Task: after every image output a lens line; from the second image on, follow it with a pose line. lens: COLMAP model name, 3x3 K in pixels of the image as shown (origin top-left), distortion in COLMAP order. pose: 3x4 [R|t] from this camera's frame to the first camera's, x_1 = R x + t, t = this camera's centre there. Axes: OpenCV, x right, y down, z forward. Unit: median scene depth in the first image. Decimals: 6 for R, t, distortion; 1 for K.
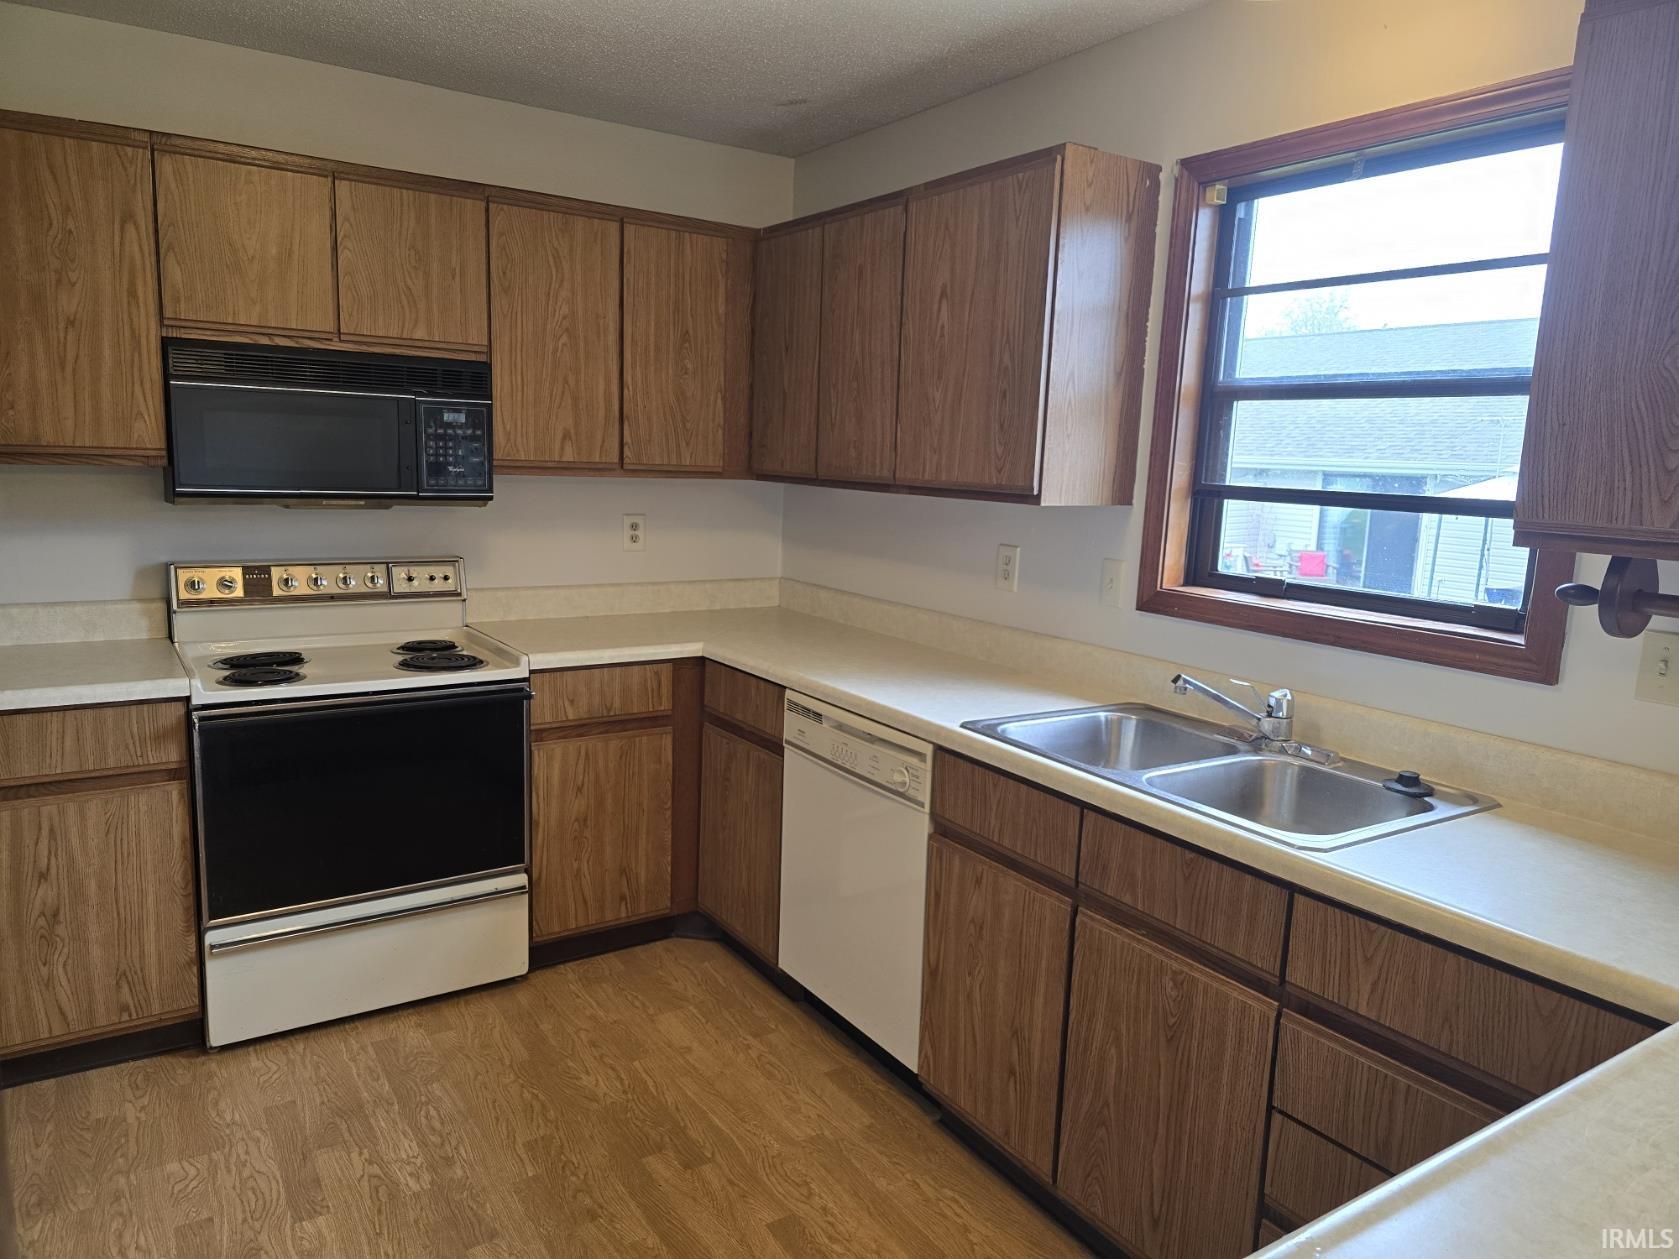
lens RADIAL K [[1116.8, 0, 840.9], [0, 1116.8, 630.0], [0, 0, 1]] dist [0.043323, -0.035711]
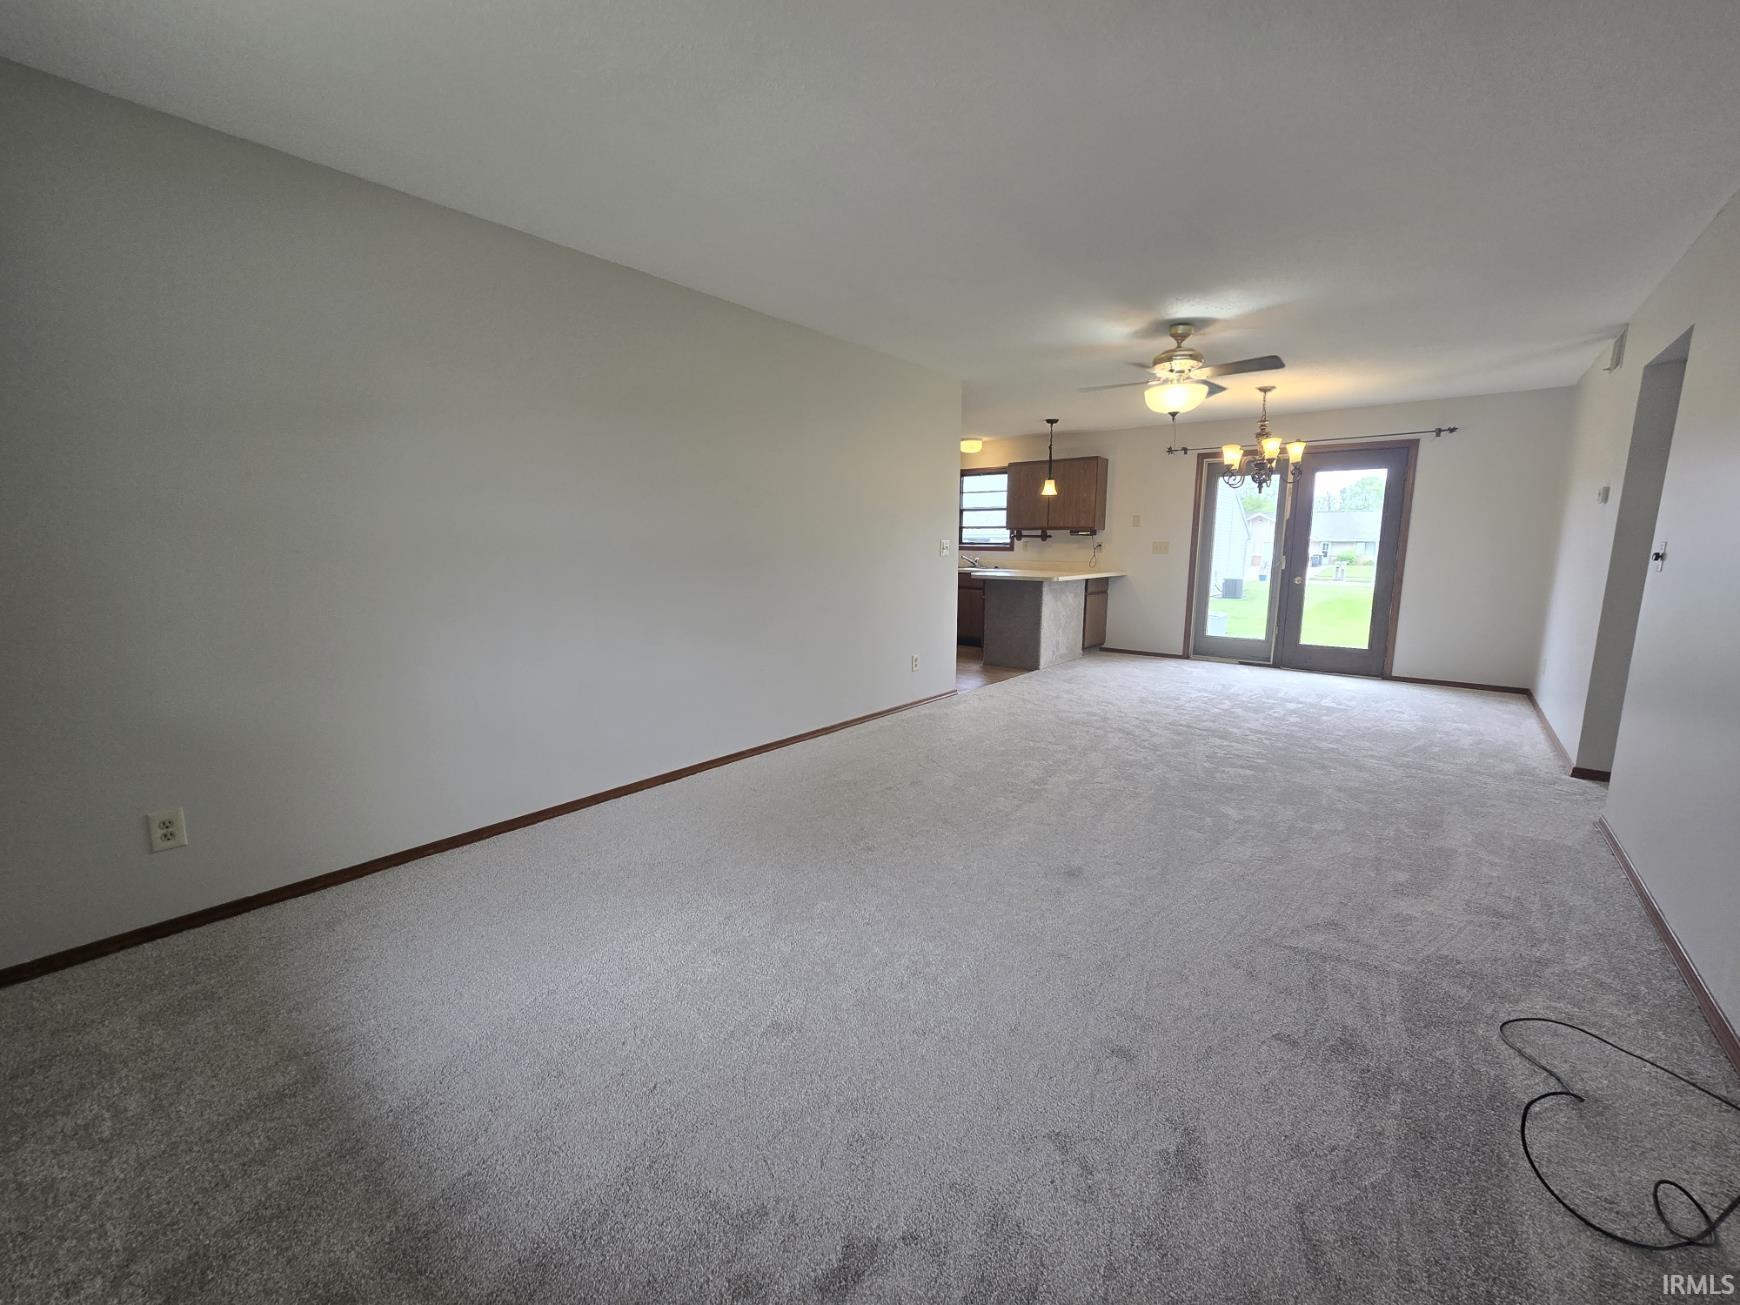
lens RADIAL K [[706.9, 0, 874.1], [0, 706.9, 650.6], [0, 0, 1]] dist [-0.004964, -0.000111]
pose [[0.950180, -0.081246, 0.300927, -1.165733], [0.080877, 0.996630, 0.013705, 0.396683], [-0.301026, 0.011315, 0.953549, -2.179365]]
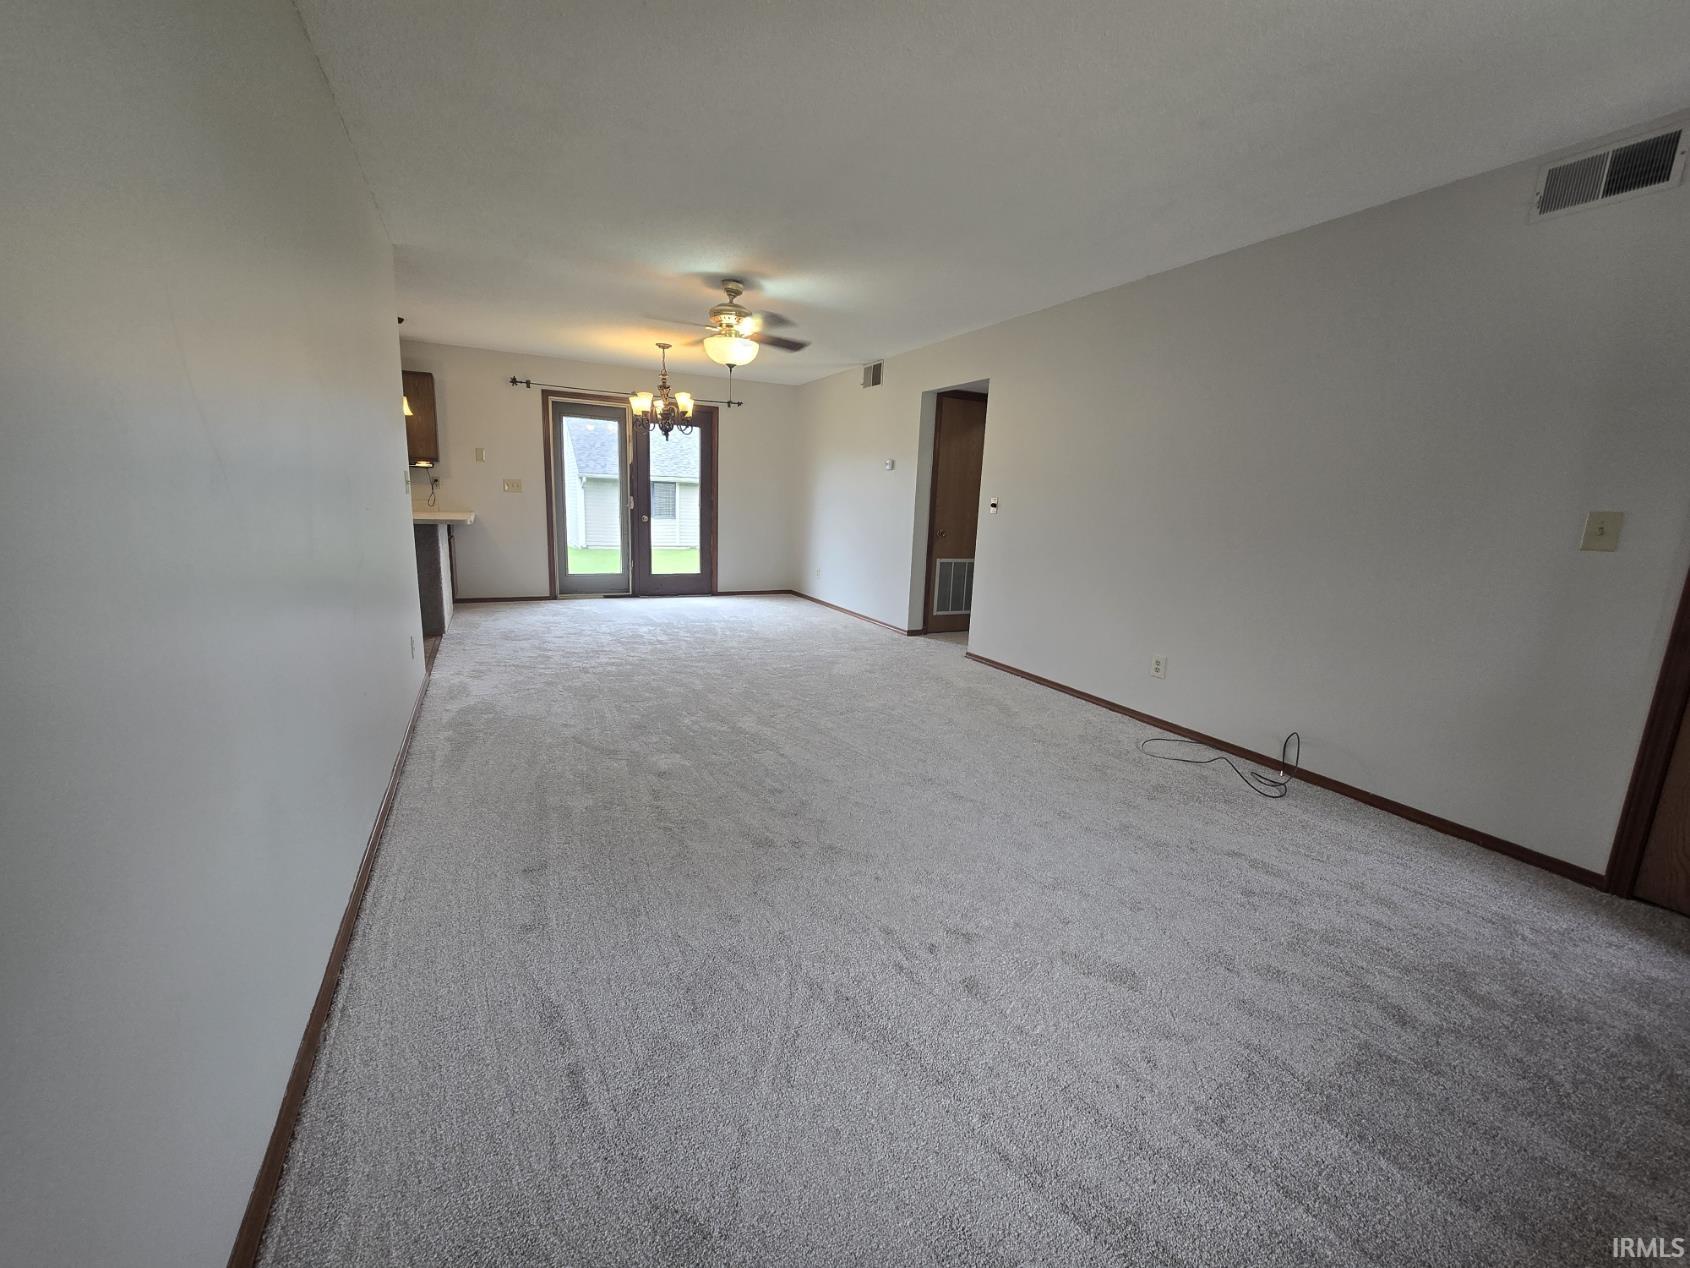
lens RADIAL K [[686.6, 0, 843.2], [0, 686.6, 634.9], [0, 0, 1]] dist [-0.004964, -0.000111]
pose [[0.115093, -0.228534, 0.966709, -1.679956], [0.119866, 0.969260, 0.214866, 0.255942], [-0.986096, 0.091146, 0.138948, -1.366027]]
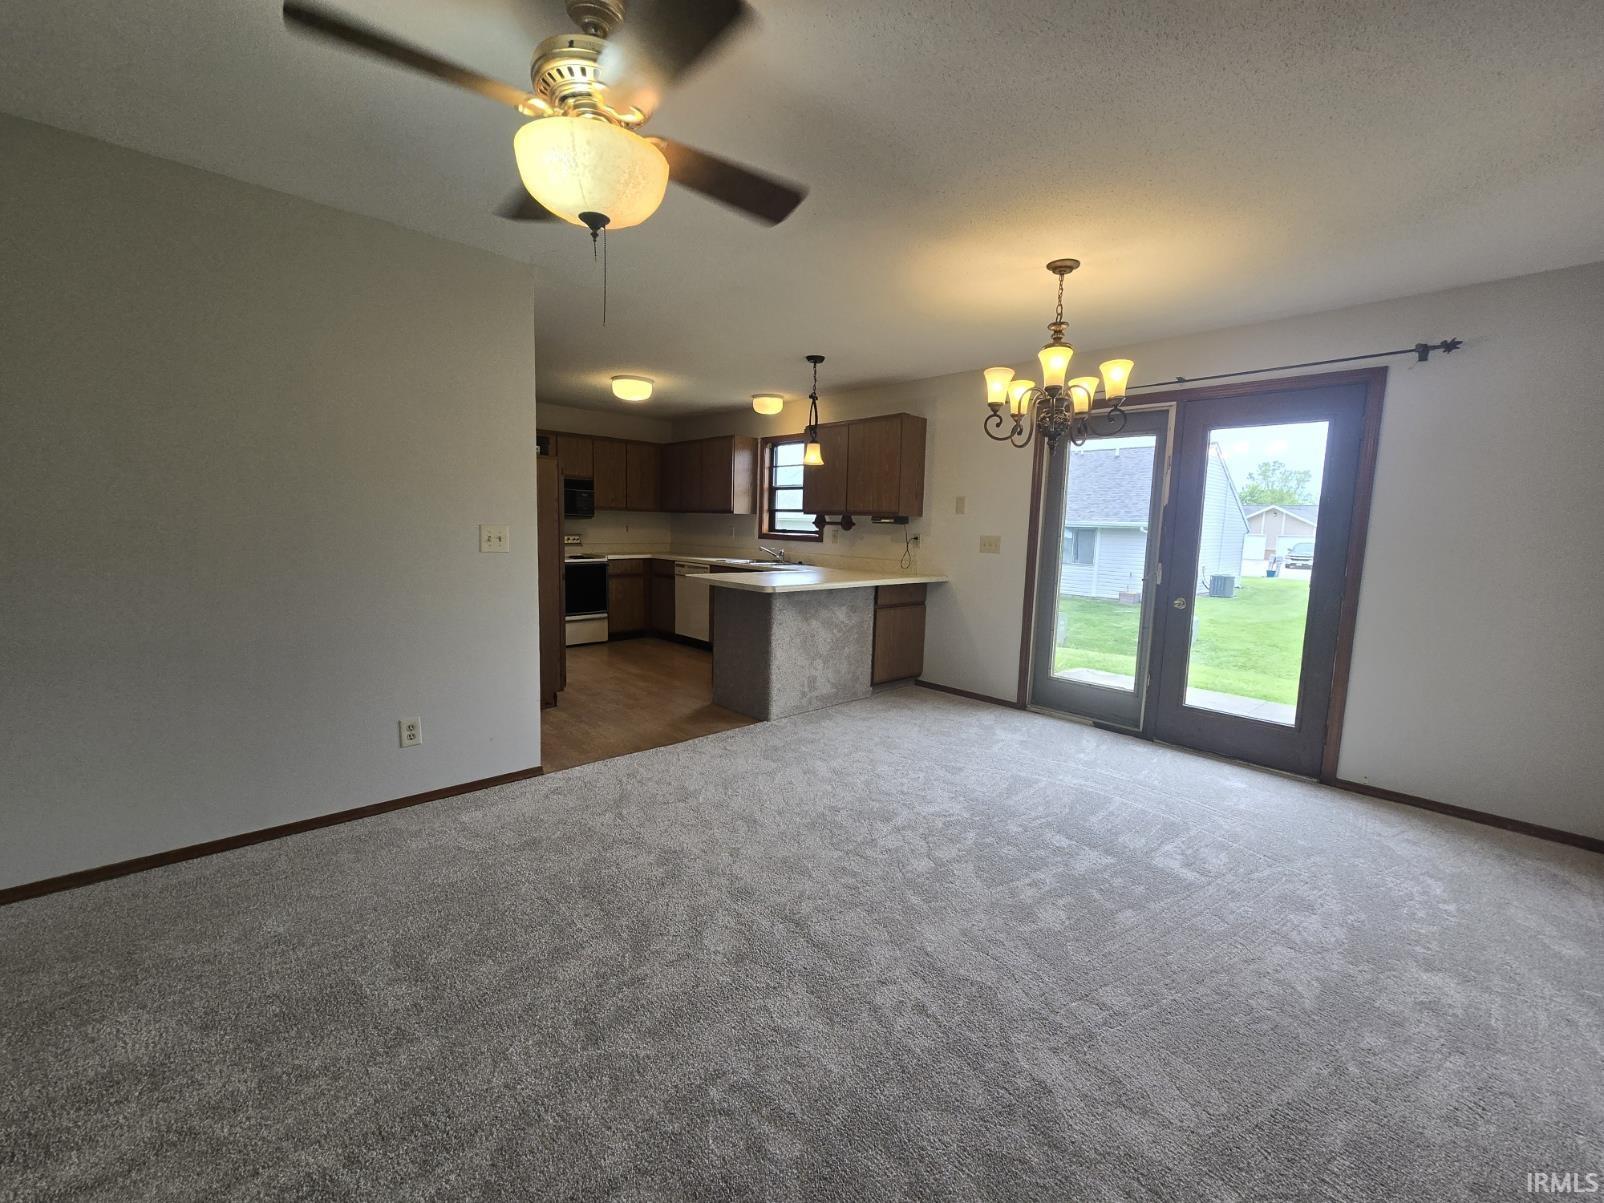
lens RADIAL K [[651.7, 0, 804.1], [0, 651.7, 598.4], [0, 0, 1]] dist [-0.004964, -0.000111]
pose [[0.984325, -0.030584, 0.173690, -0.003742], [0.037140, 0.998710, -0.034620, 0.309644], [-0.172407, 0.040528, 0.984192, -1.501841]]
